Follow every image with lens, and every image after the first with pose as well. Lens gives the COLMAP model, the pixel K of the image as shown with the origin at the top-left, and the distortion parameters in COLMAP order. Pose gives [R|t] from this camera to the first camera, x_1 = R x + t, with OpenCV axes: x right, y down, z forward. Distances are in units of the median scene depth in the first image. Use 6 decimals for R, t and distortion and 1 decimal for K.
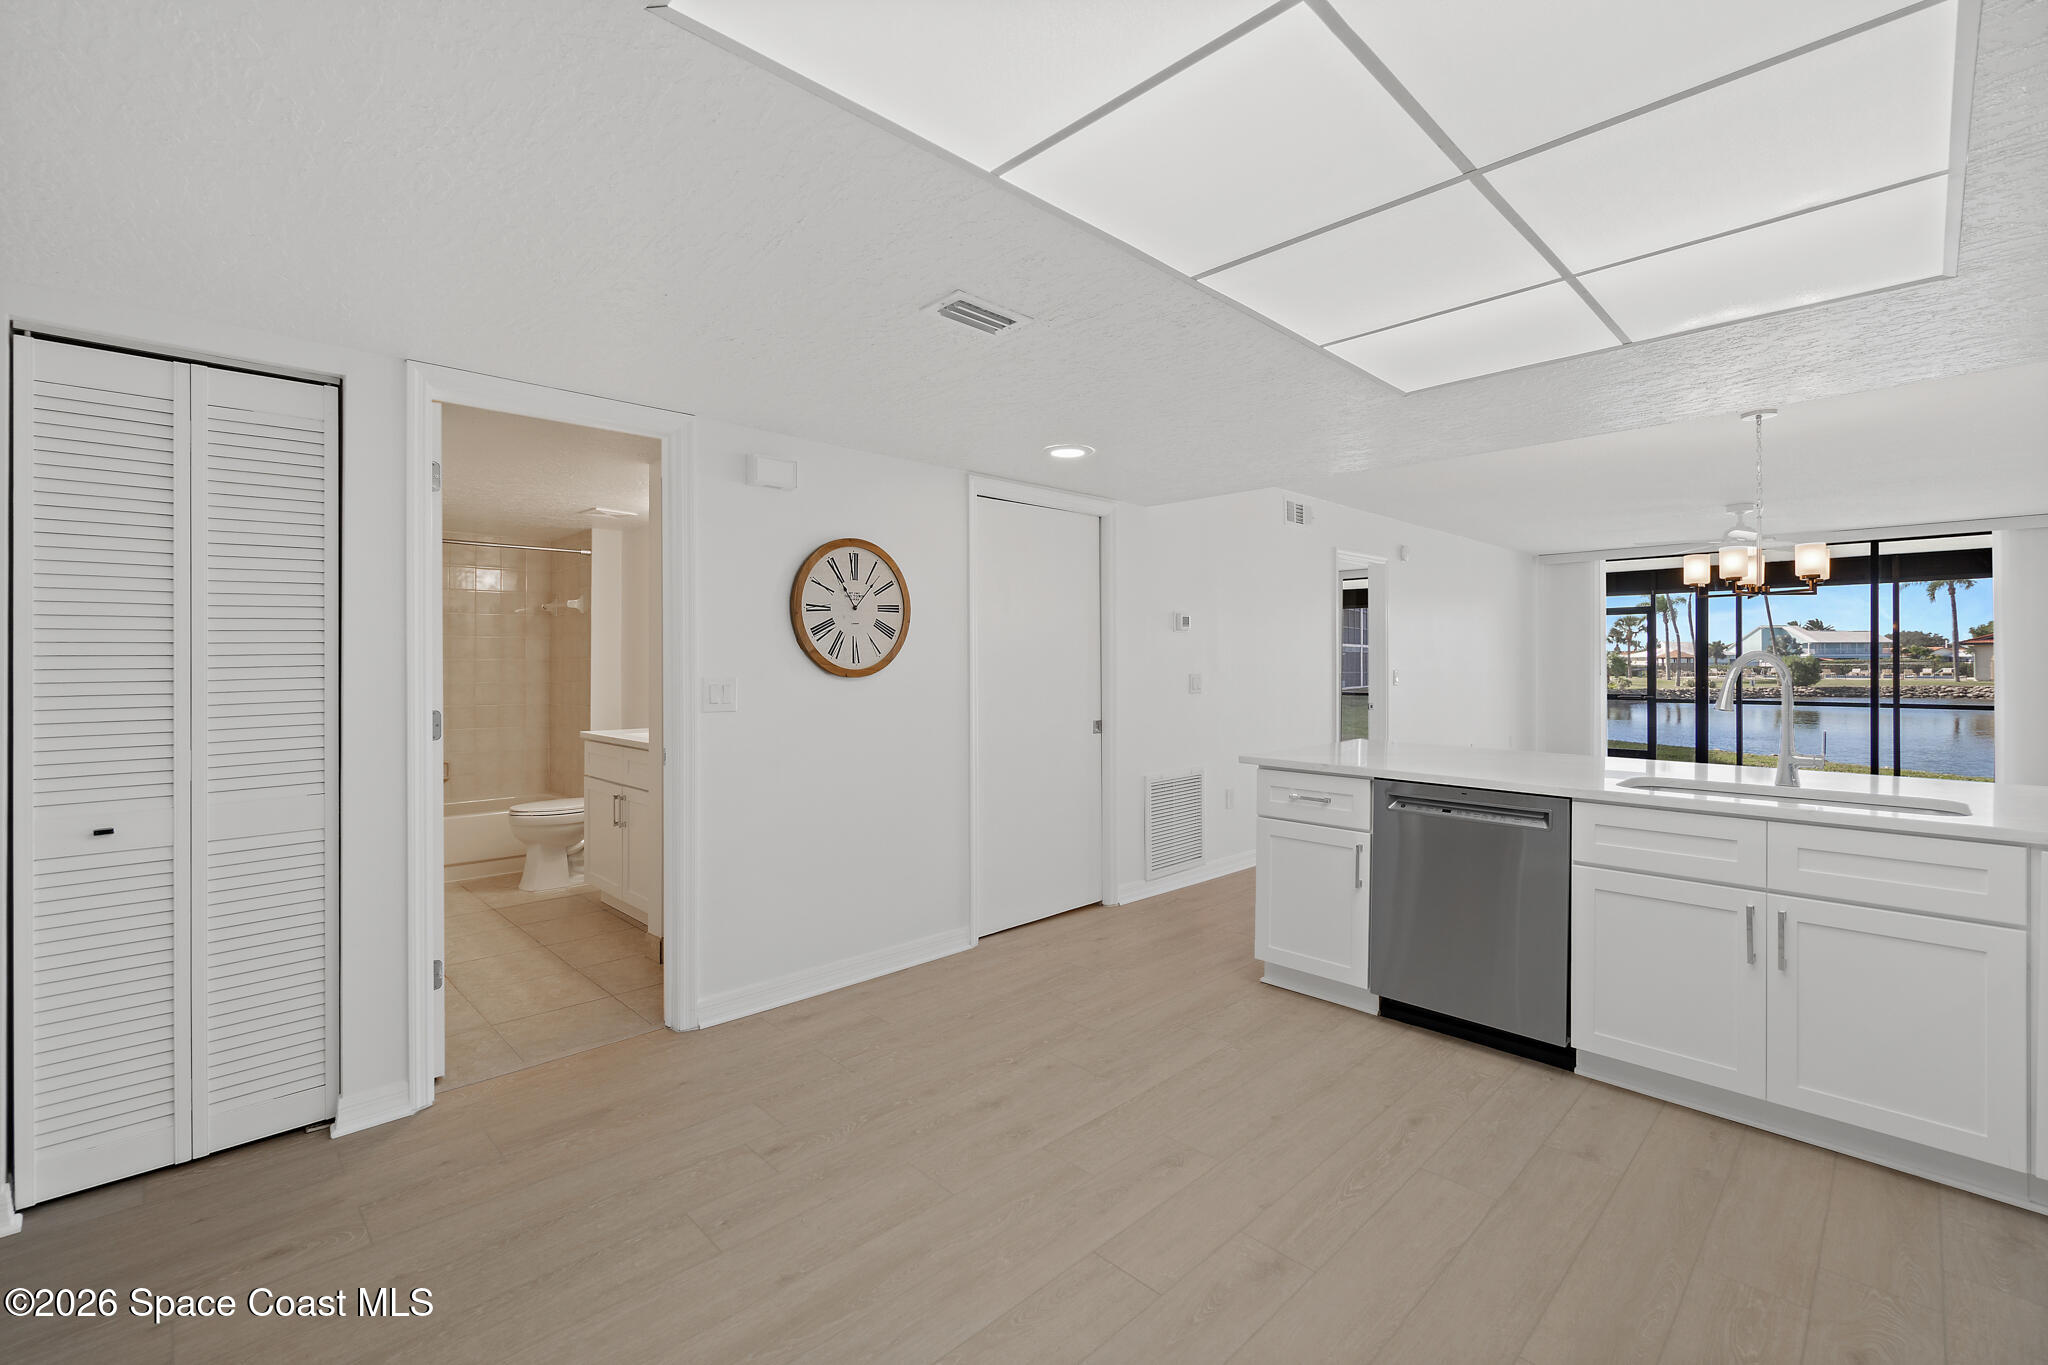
lens RADIAL K [[891.9, 0, 1002.8], [0, 891.9, 663.0], [0, 0, 1]] dist [-0.004513, 0.003035]
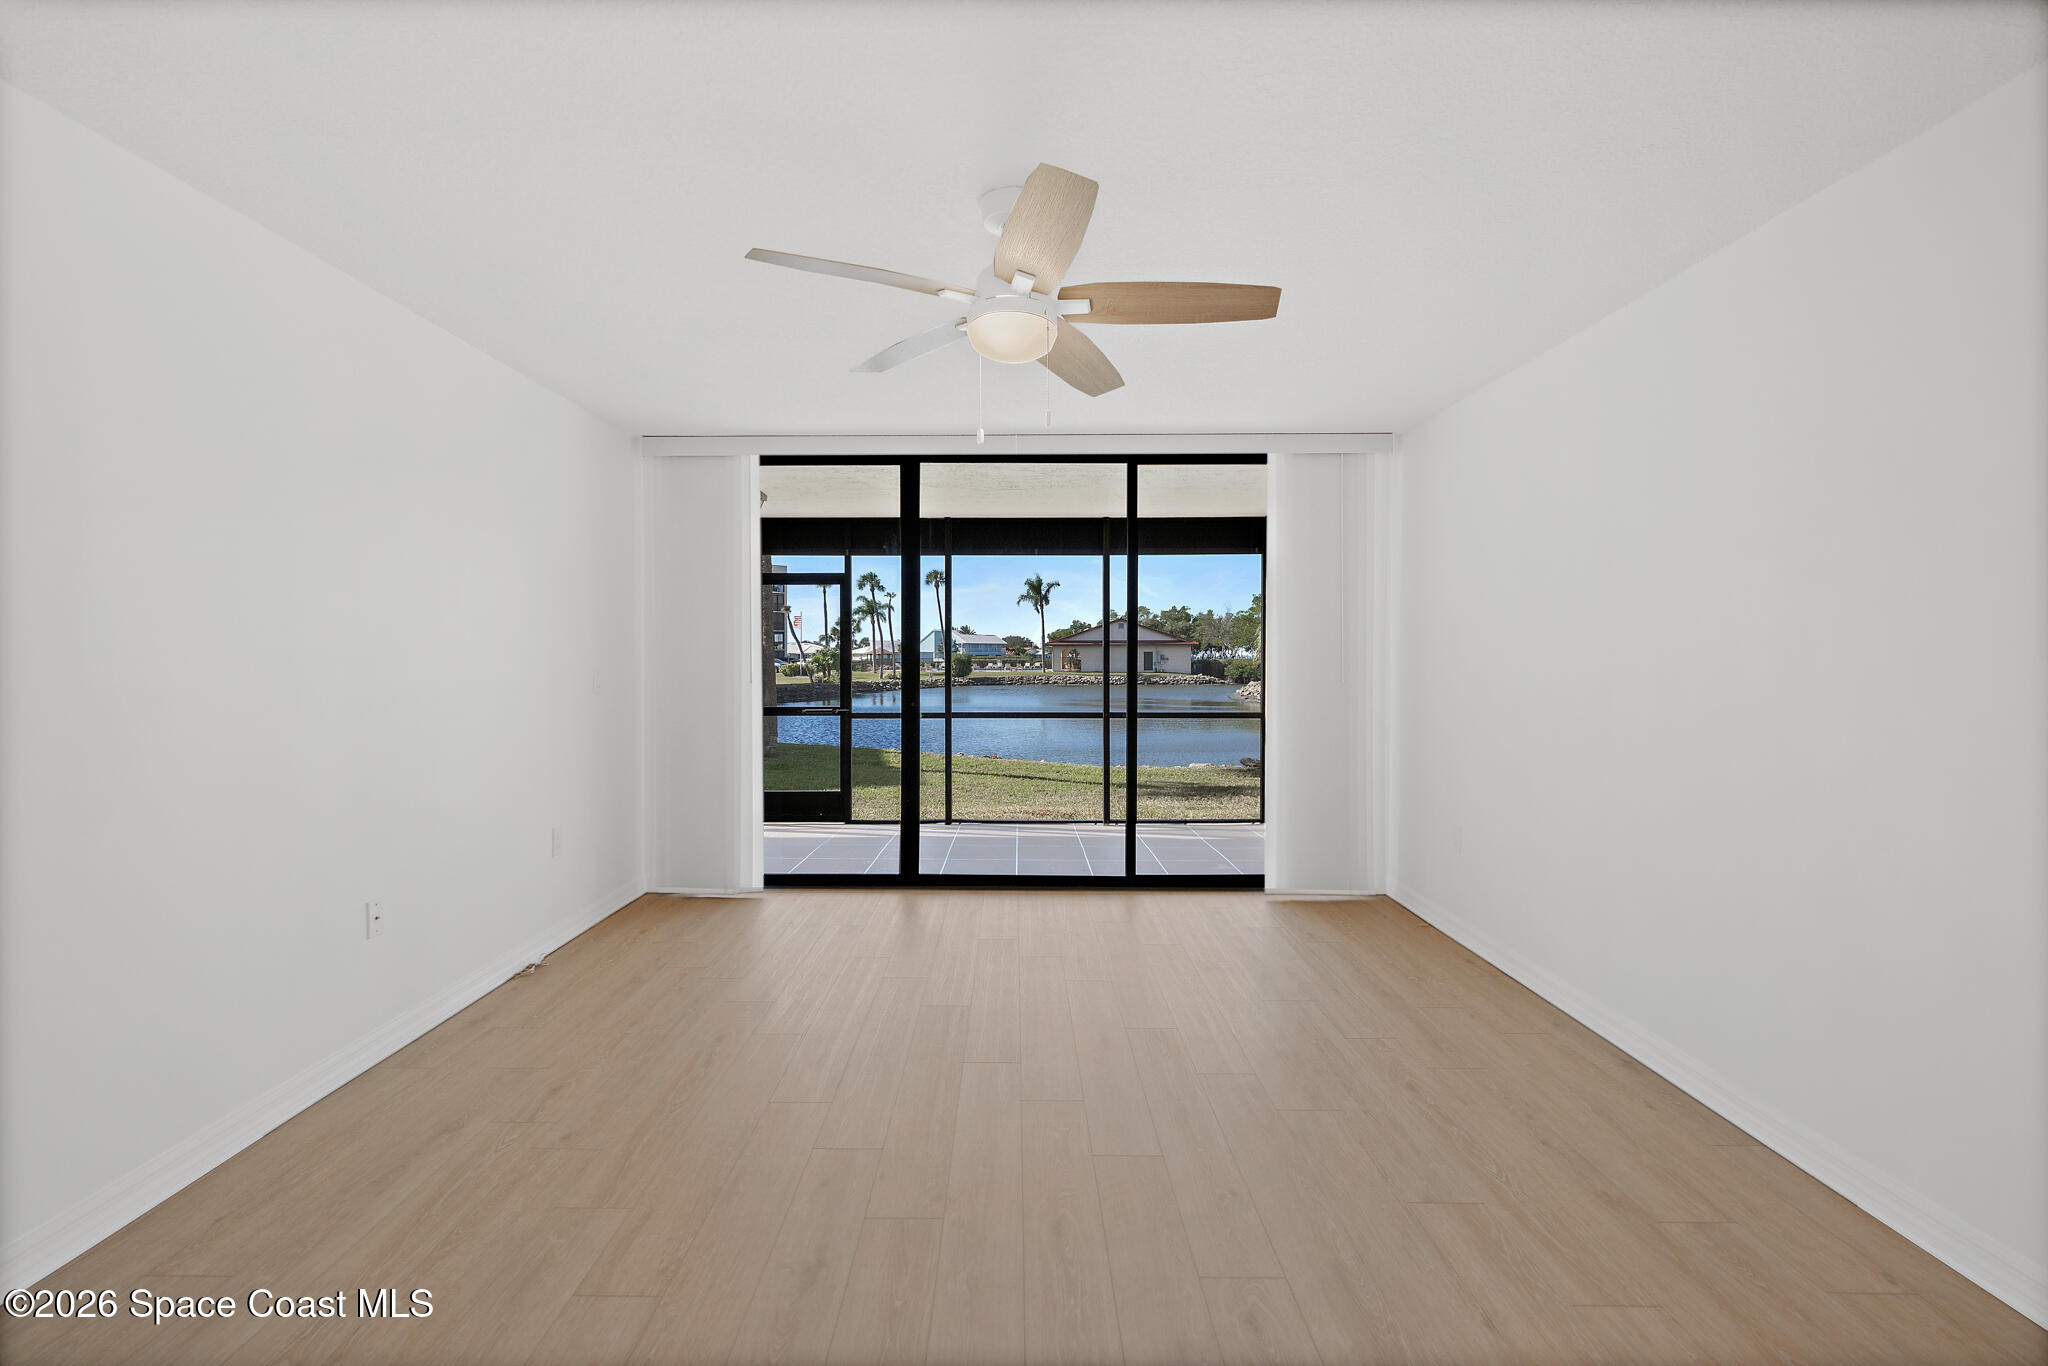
lens RADIAL K [[891.9, 0, 1018.9], [0, 891.9, 672.1], [0, 0, 1]] dist [-0.004513, 0.003035]
pose [[0.695755, -0.009810, 0.718212, 0.527335], [-0.001381, 0.999887, 0.014995, -0.000604], [-0.718278, -0.011424, 0.695662, 0.687800]]
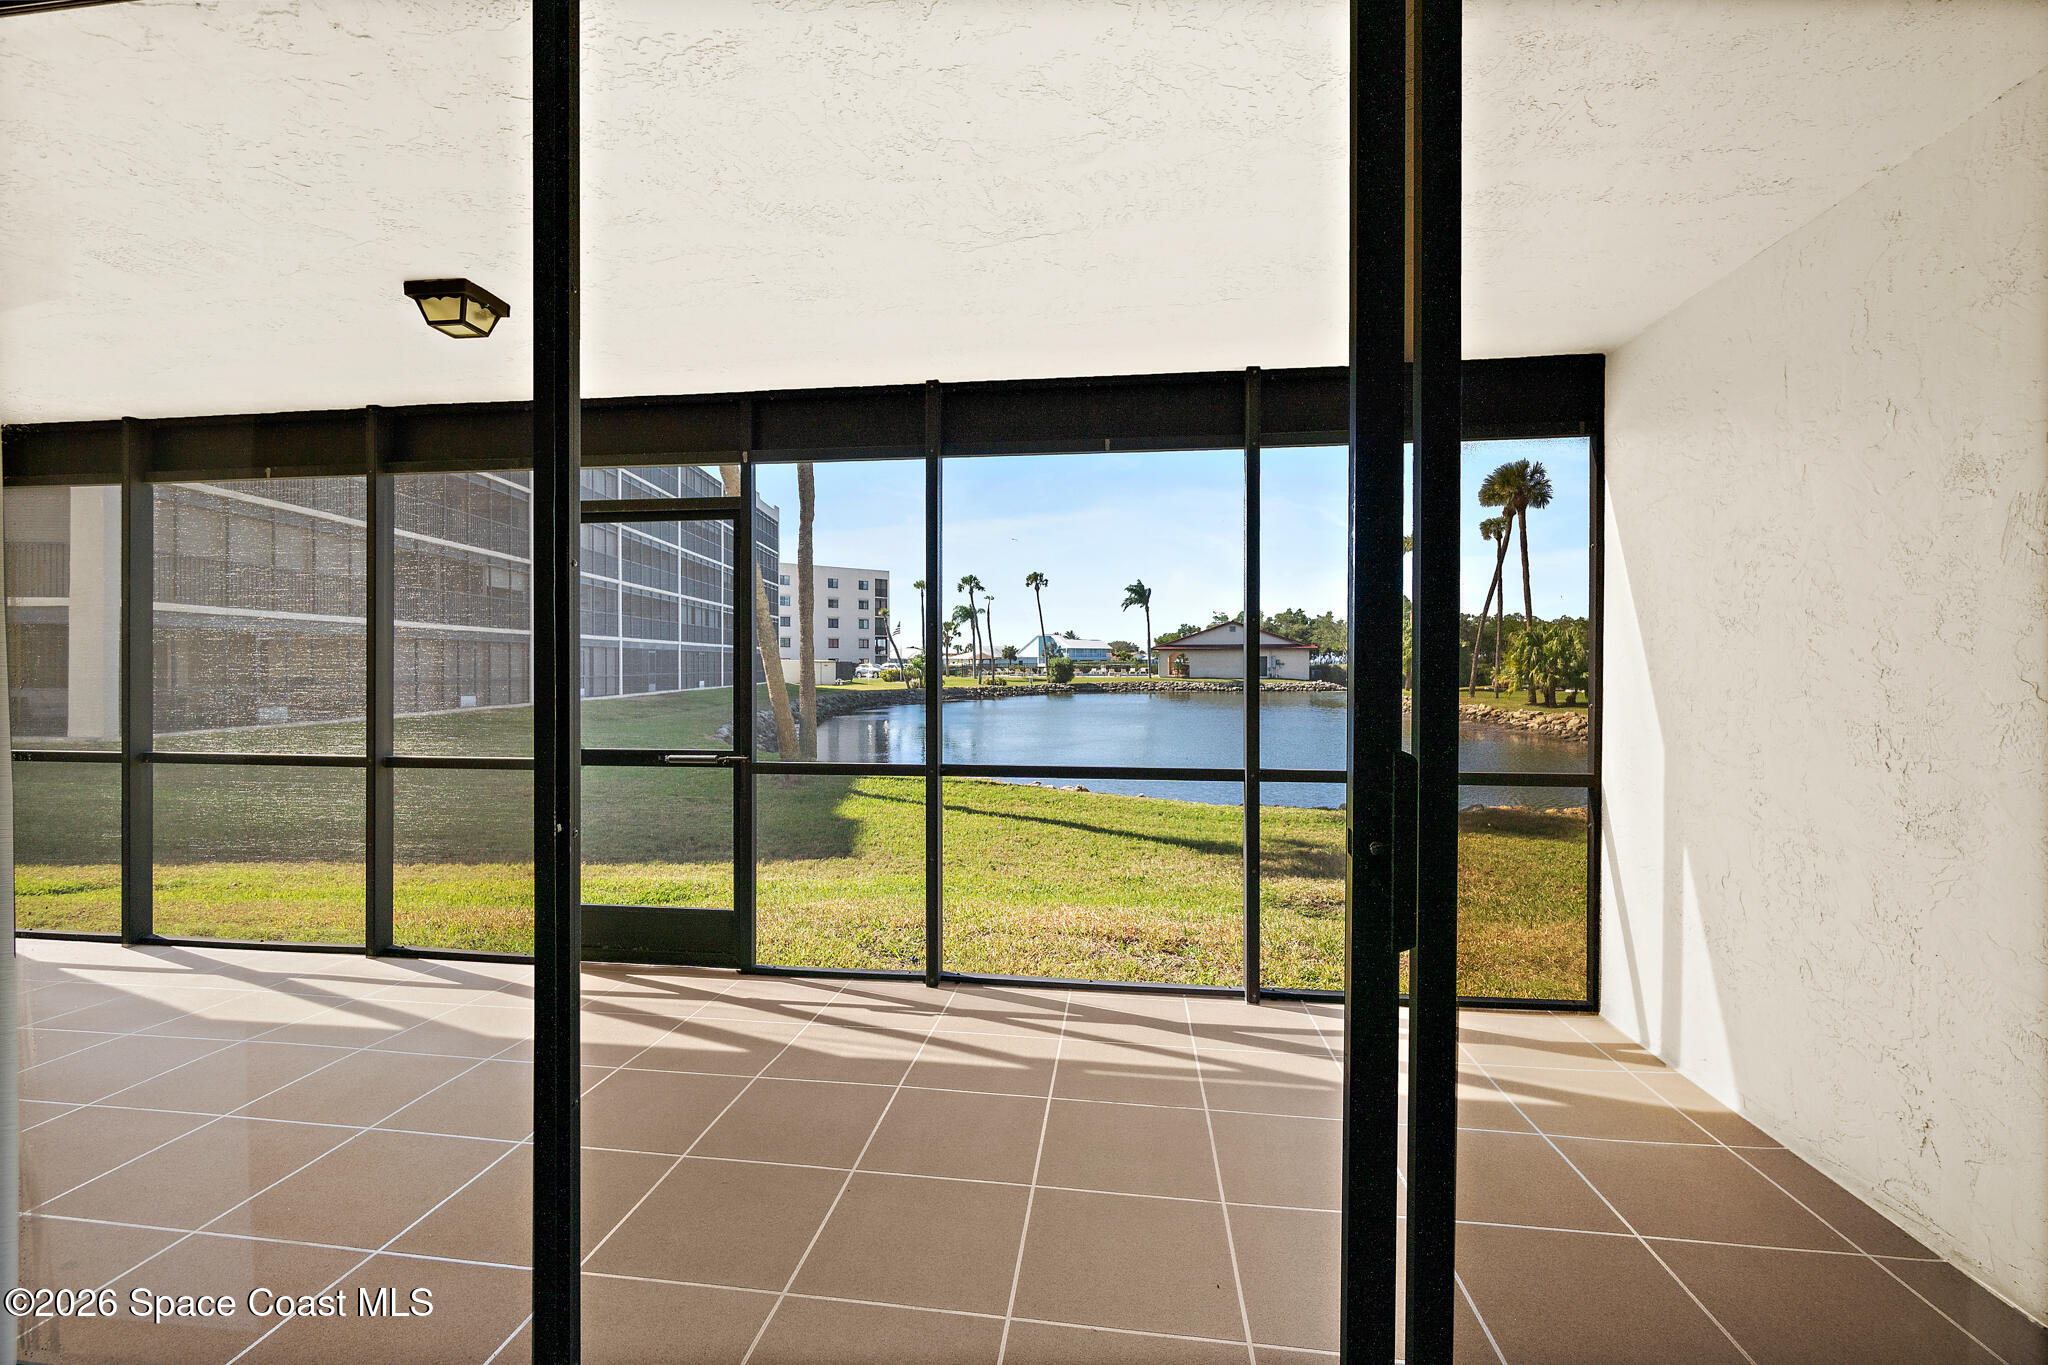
lens RADIAL K [[891.9, 0, 1002.9], [0, 891.9, 678.6], [0, 0, 1]] dist [-0.004513, 0.003035]
pose [[0.786868, -0.008728, 0.617059, 0.915053], [-0.001820, 0.999863, 0.016463, 0.001330], [-0.617118, -0.014077, 0.786744, 1.020951]]
